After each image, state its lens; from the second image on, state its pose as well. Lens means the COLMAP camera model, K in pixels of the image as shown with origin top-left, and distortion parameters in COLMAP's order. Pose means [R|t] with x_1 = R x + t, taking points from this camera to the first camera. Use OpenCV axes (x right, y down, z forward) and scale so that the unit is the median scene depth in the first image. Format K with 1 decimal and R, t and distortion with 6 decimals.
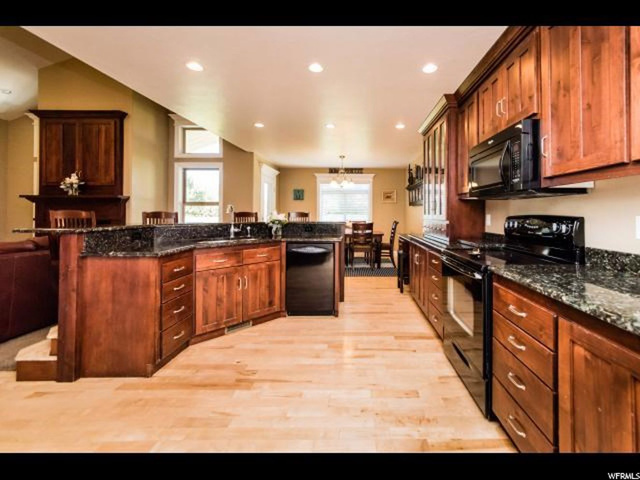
lens RADIAL K [[266.0, 0, 356.2], [0, 266.0, 209.7], [0, 0, 1]] dist [0.000233, 0.000438]
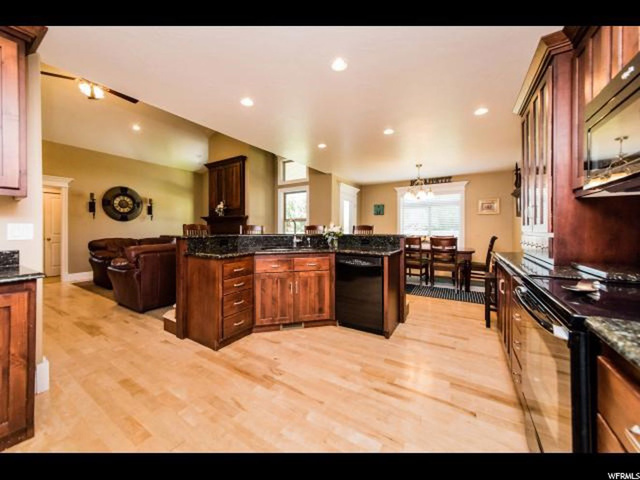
lens RADIAL K [[238.9, 0, 311.3], [0, 238.9, 229.4], [0, 0, 1]] dist [0.002452, 0.000005]
pose [[0.839019, -0.003055, -0.544094, 0.158901], [0.009502, 0.999914, 0.009038, 0.020744], [0.544019, -0.012753, 0.838976, 0.181887]]
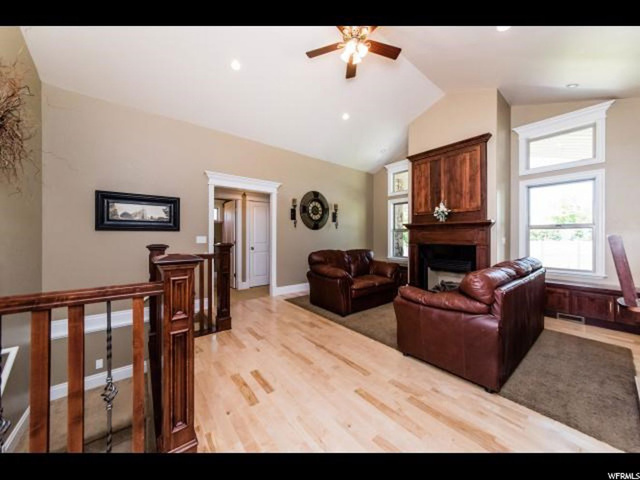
lens RADIAL K [[229.9, 0, 320.0], [0, 229.9, 240.0], [0, 0, 1]] dist [0.007652, 0.000056]
pose [[0.620953, 0.012771, -0.783744, -0.856250], [0.010511, 0.999642, 0.024616, -0.008522], [0.783777, -0.023523, 0.620596, -0.036113]]
